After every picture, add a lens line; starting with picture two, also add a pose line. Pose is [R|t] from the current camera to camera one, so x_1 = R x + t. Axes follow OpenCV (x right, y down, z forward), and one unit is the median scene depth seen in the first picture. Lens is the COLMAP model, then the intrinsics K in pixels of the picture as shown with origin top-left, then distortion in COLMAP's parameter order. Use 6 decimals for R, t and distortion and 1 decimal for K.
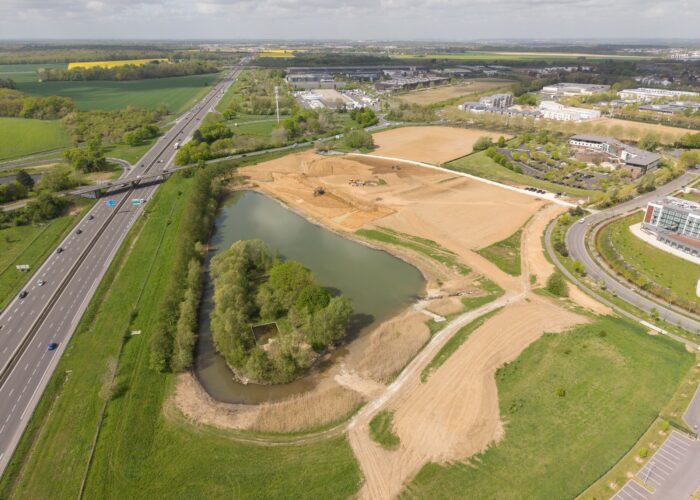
lens RADIAL K [[468.6, 0, 350.0], [0, 468.6, 250.0], [0, 0, 1]] dist [0.029479, -0.034297]
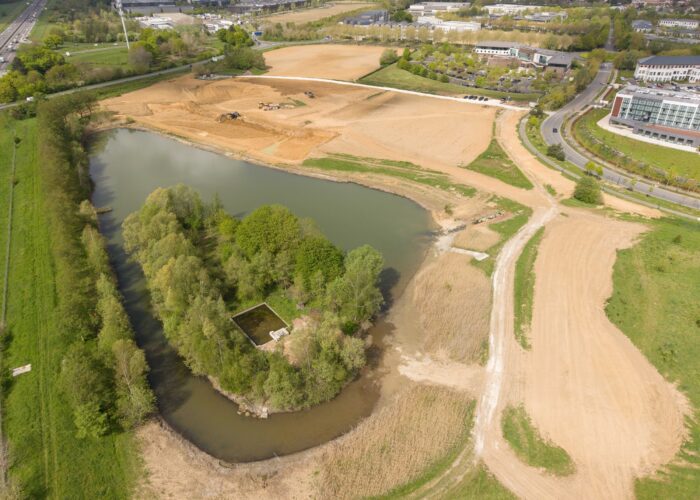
lens RADIAL K [[468.6, 0, 350.0], [0, 468.6, 250.0], [0, 0, 1]] dist [0.029479, -0.034297]
pose [[0.949368, -0.160722, 0.269943, -0.159284], [0.129622, 0.983078, 0.129447, 0.012046], [-0.286179, -0.087902, 0.954136, 0.278399]]
